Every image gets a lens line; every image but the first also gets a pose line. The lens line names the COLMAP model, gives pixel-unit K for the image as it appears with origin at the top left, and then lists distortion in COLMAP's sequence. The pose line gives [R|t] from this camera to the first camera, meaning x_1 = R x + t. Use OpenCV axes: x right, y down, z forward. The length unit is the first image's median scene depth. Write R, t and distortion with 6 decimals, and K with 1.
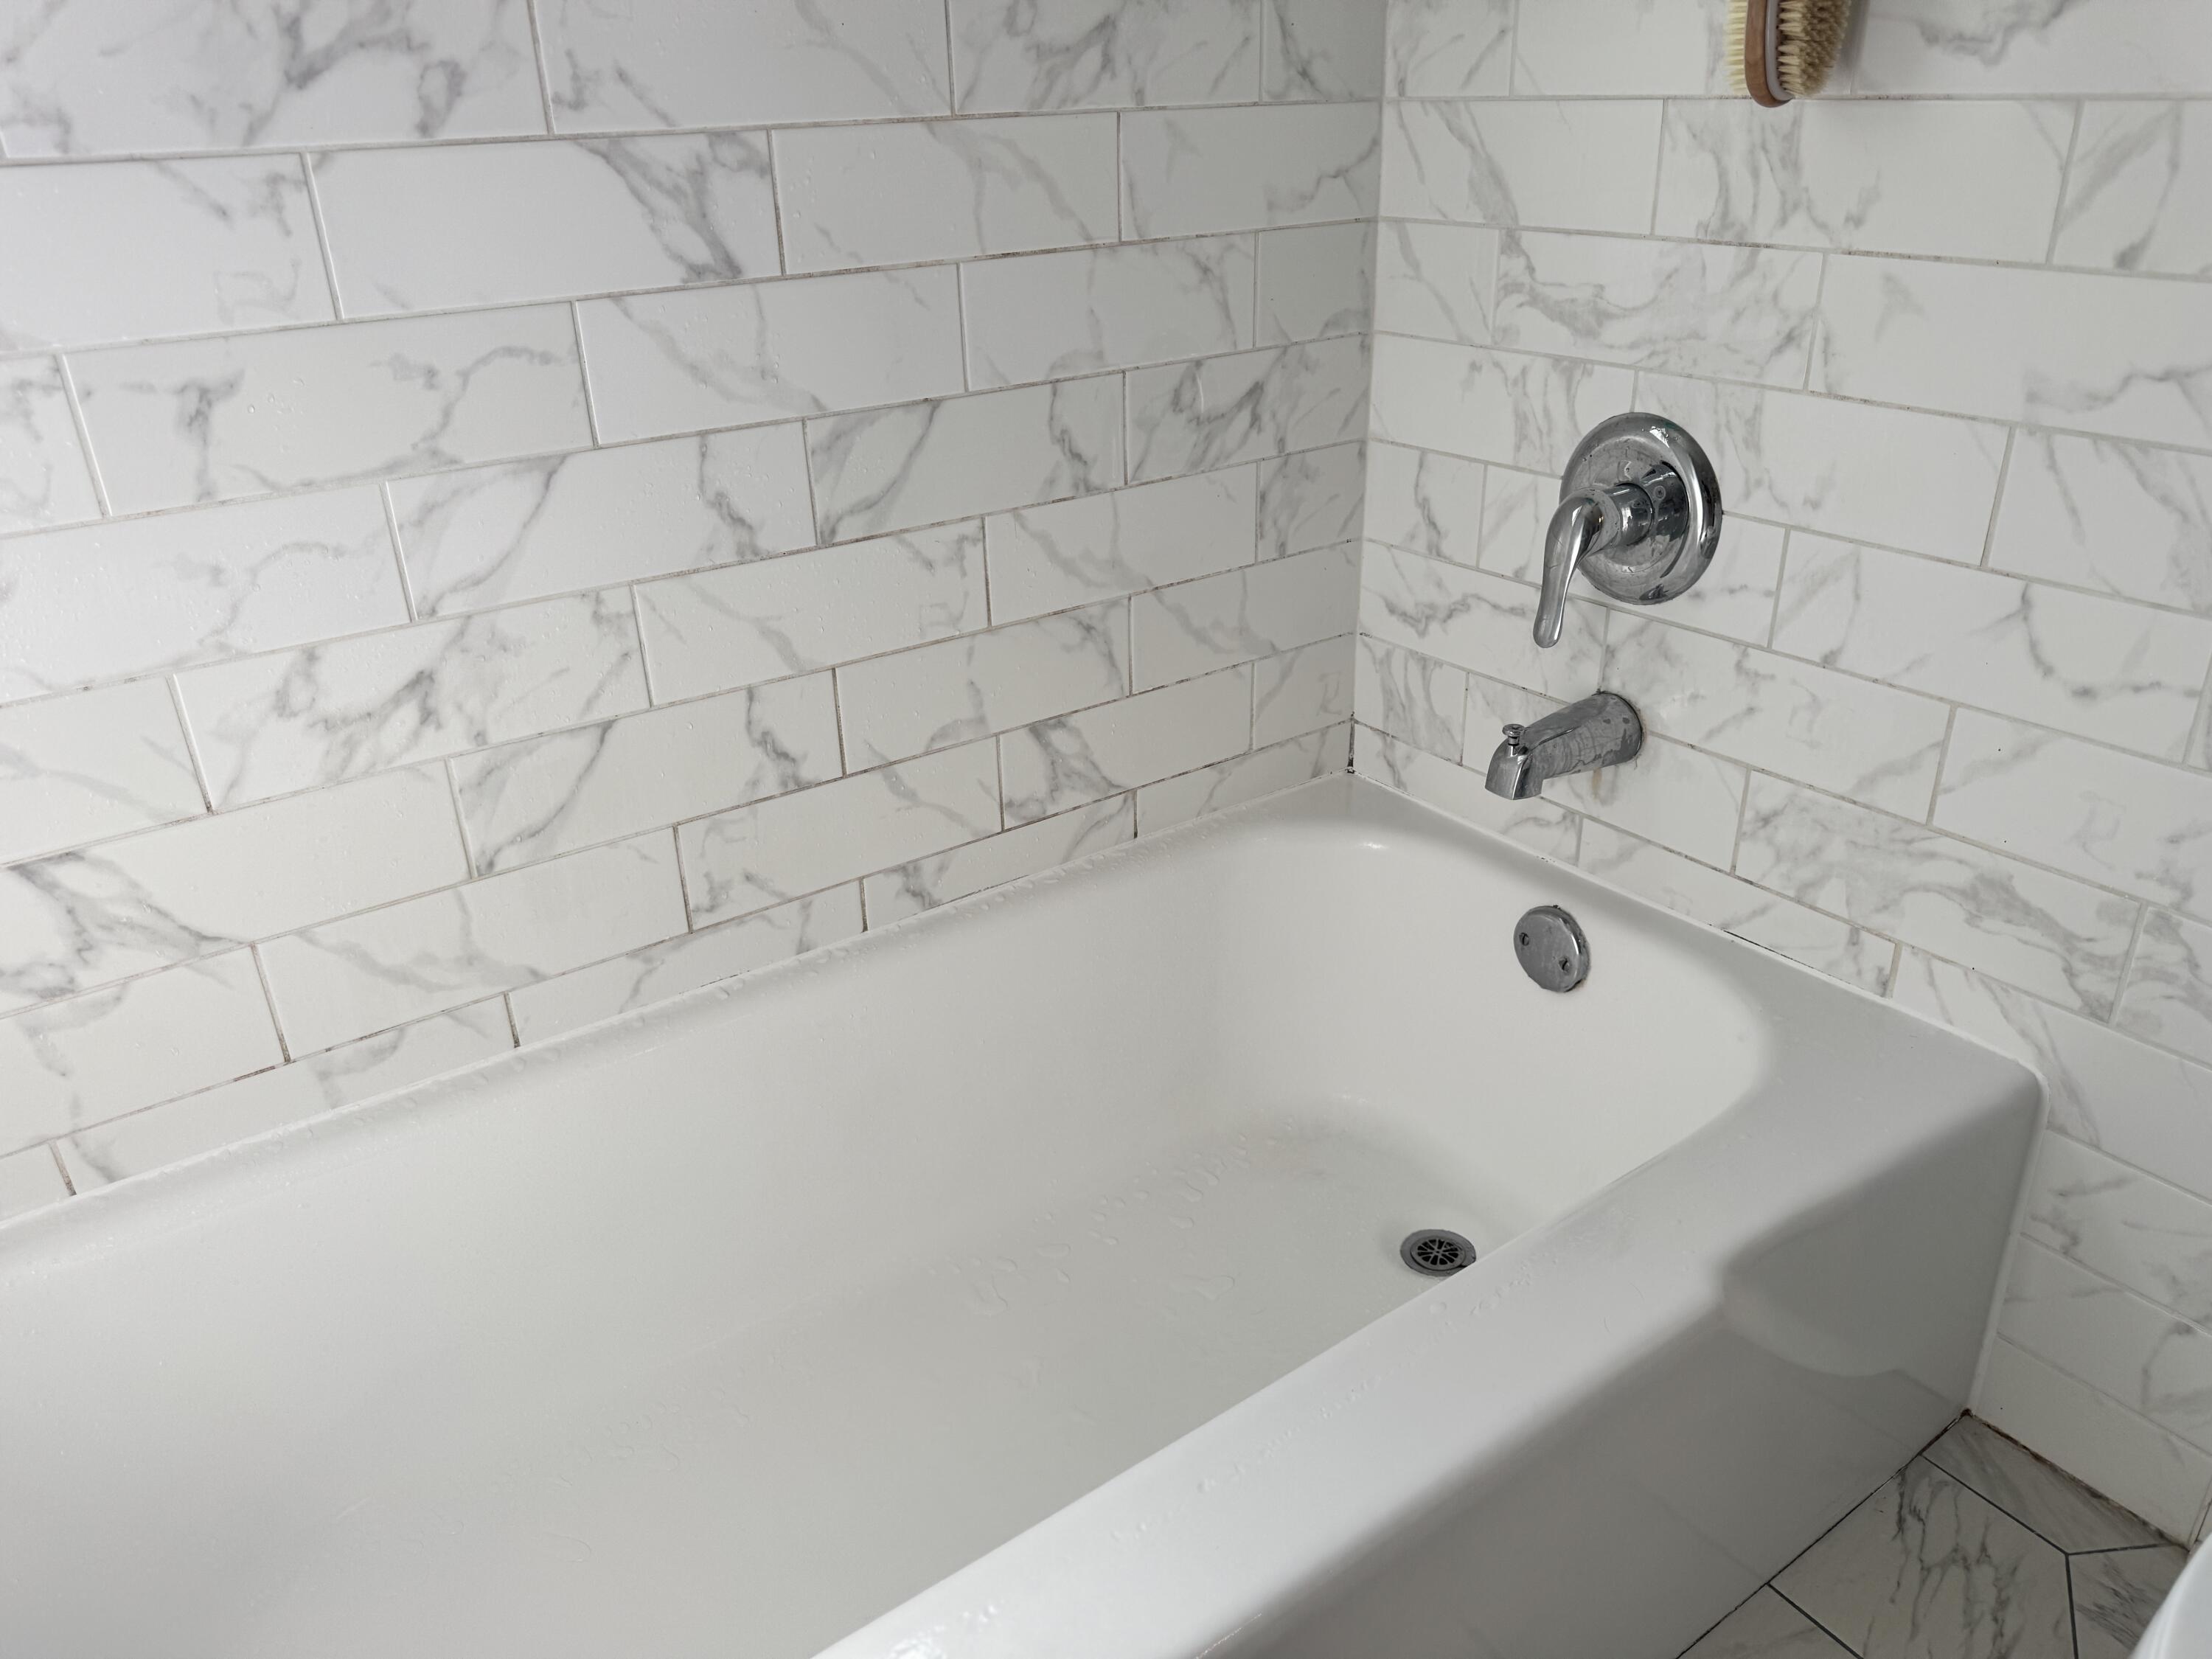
lens RADIAL K [[1572.8, 0, 1124.9], [0, 1572.8, 816.4], [0, 0, 1]] dist [0.119301, -0.183874]
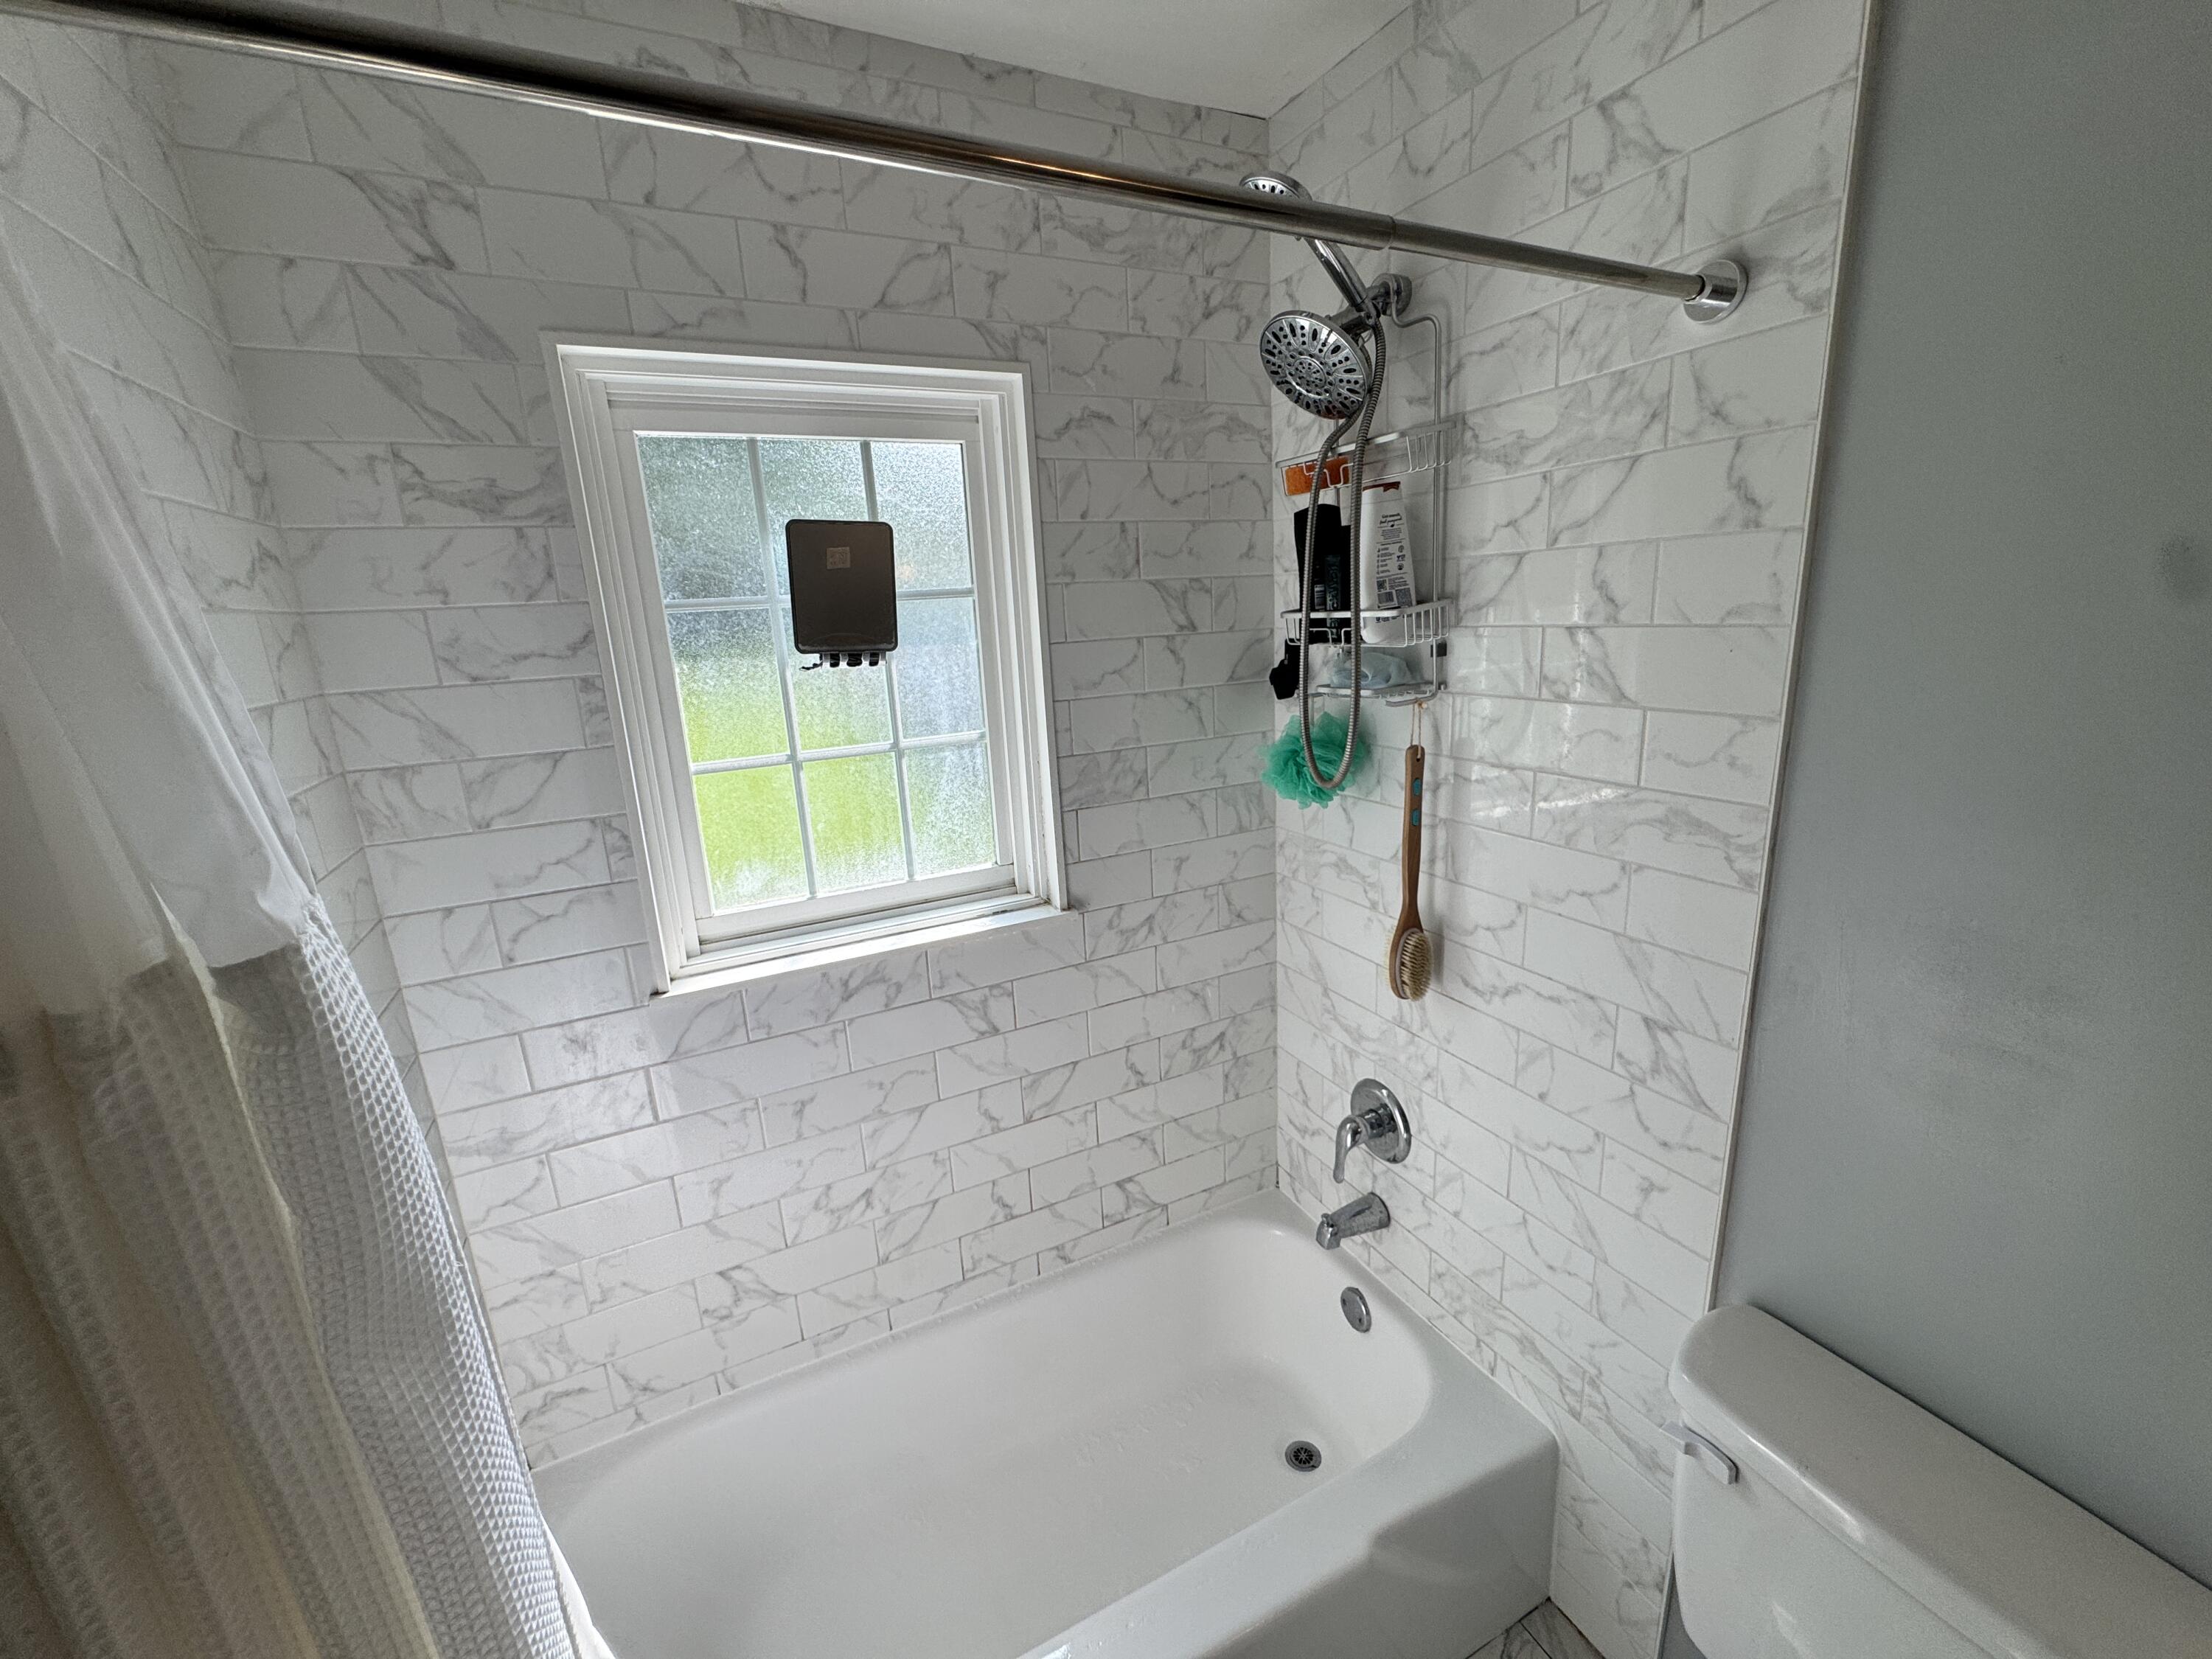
lens RADIAL K [[890.7, 0, 1106.0], [0, 890.7, 829.5], [0, 0, 1]] dist [-0.000724, -0.000207]
pose [[0.984466, 0.016651, -0.174785, 0.155148], [-0.049416, 0.981528, -0.184827, -0.352069], [0.168479, 0.190594, 0.967103, -0.374916]]
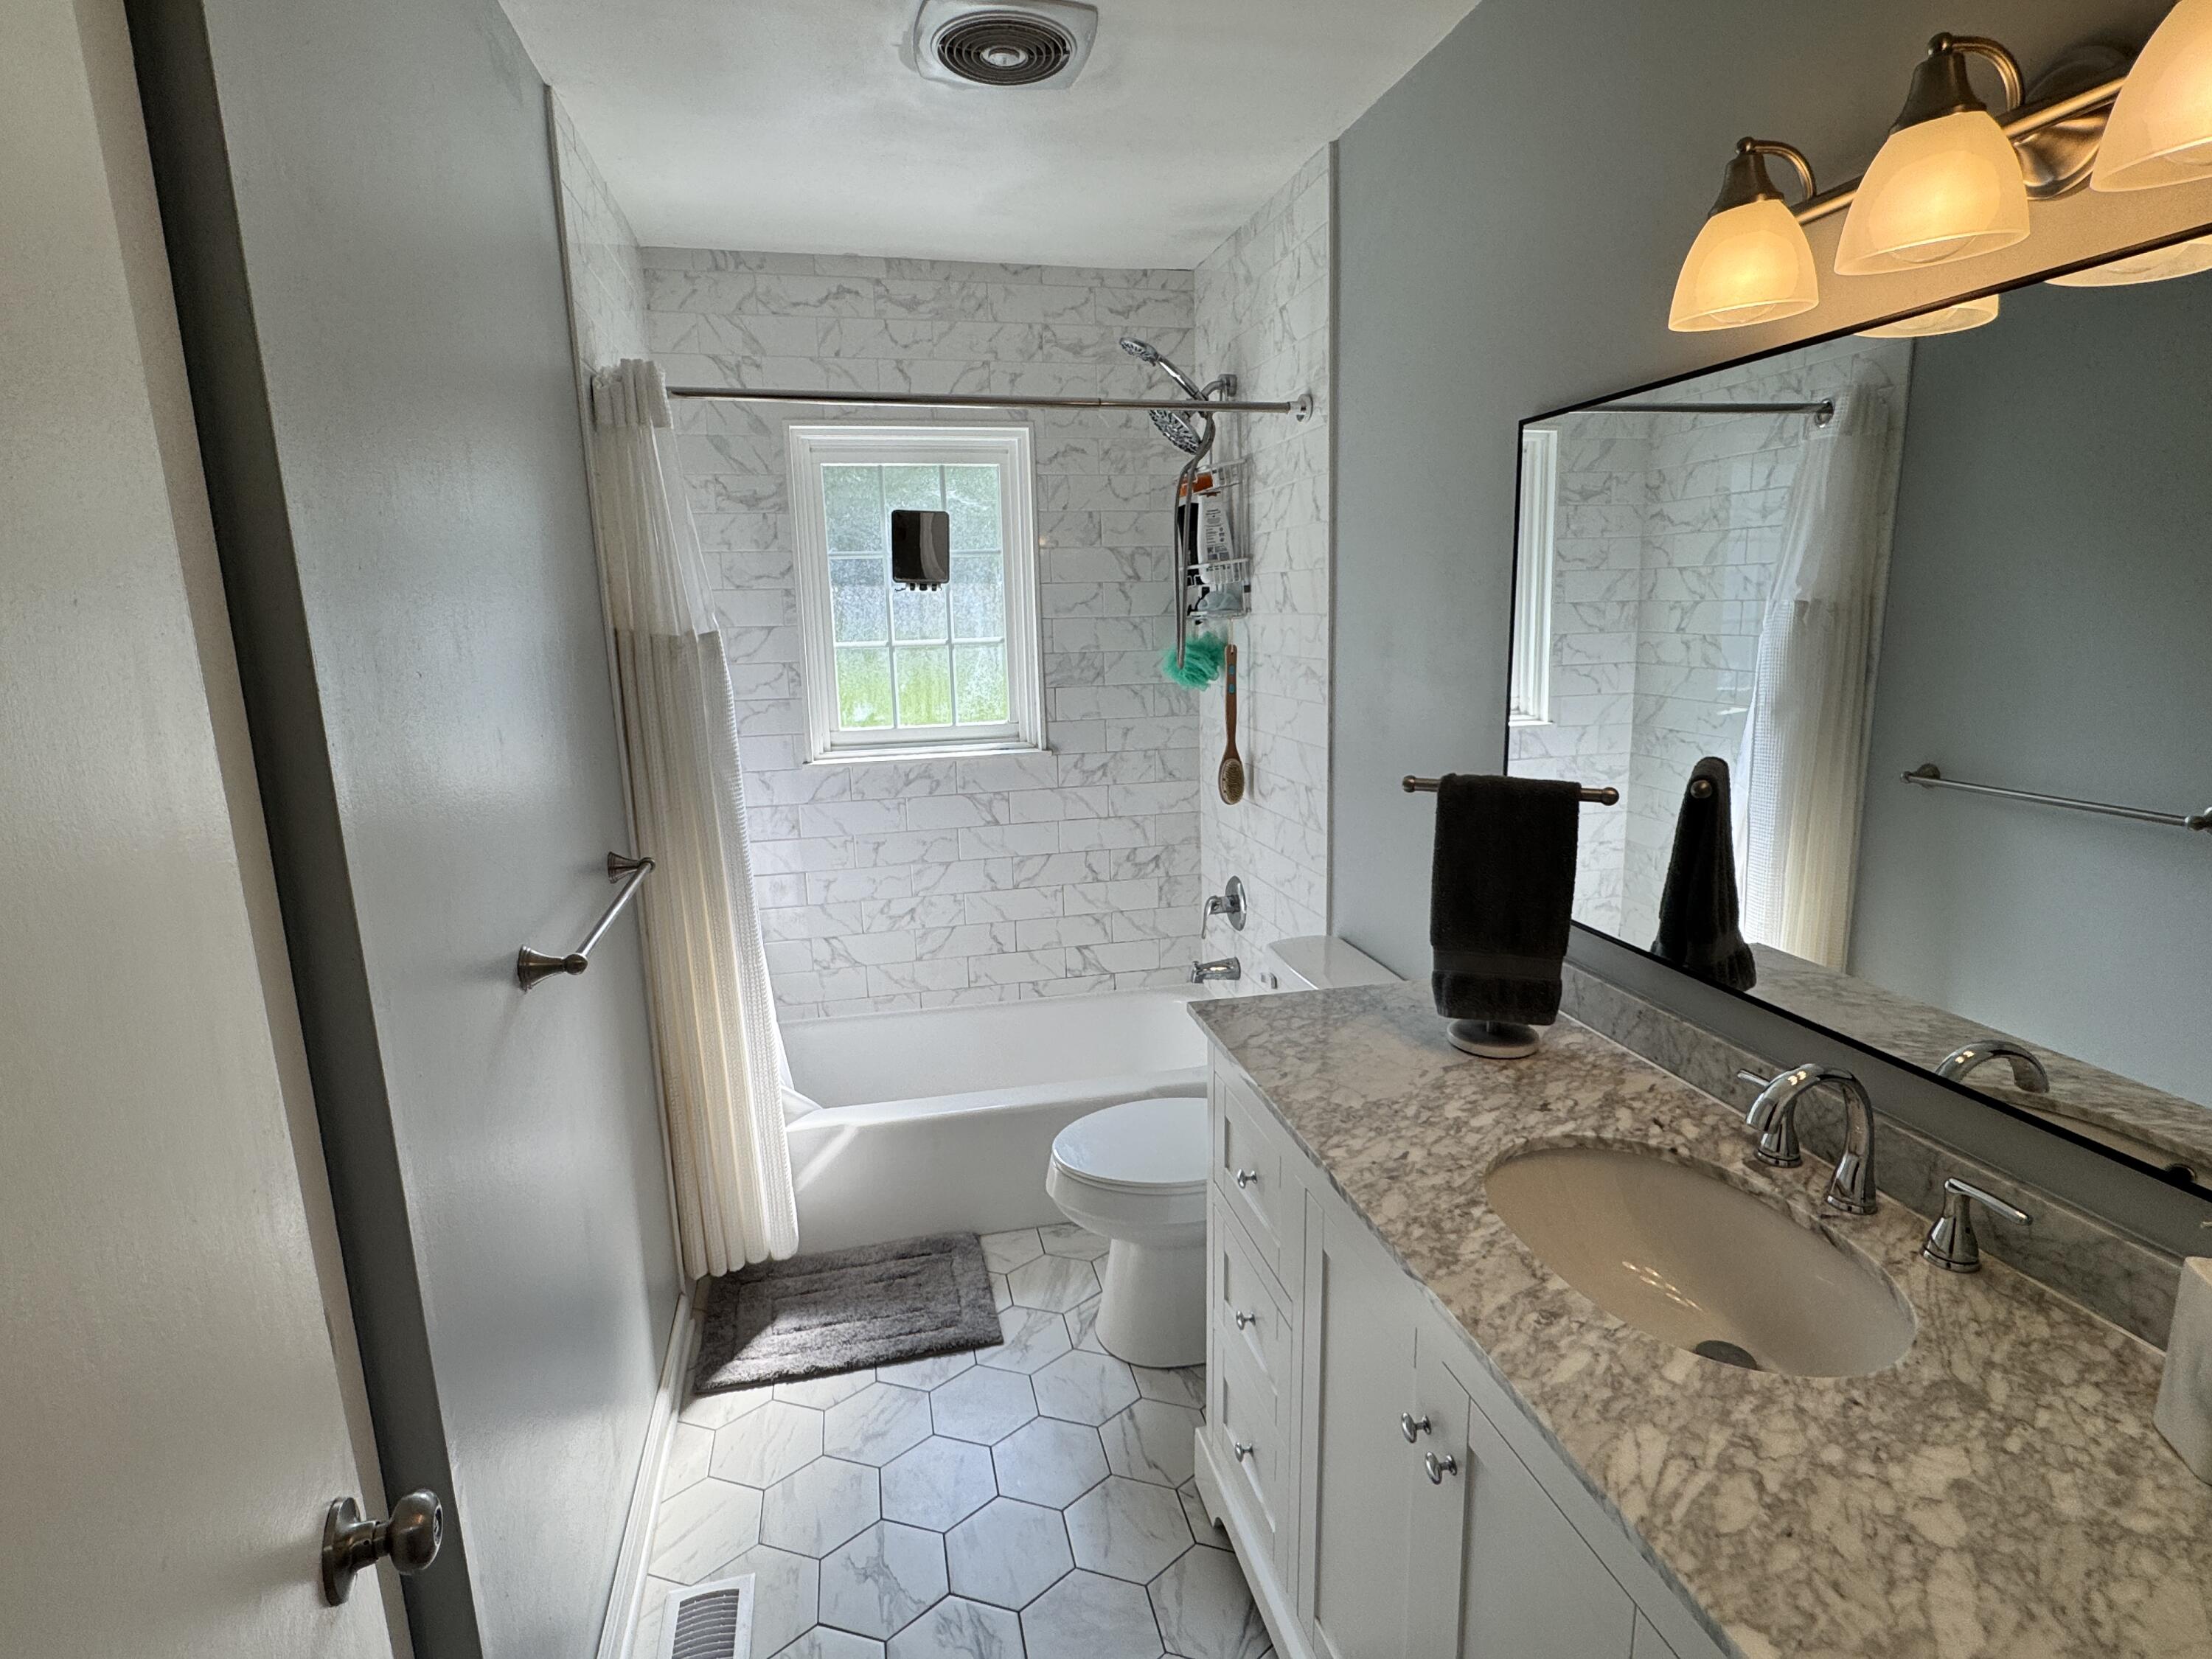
lens RADIAL K [[1109.6, 0, 1101.7], [0, 1109.6, 830.5], [0, 0, 1]] dist [-0.000397, -0.000672]
pose [[0.919881, 0.078900, -0.384179, 0.979219], [-0.165461, 0.966187, -0.197751, 0.180583], [0.355587, 0.245474, 0.901832, -1.319091]]
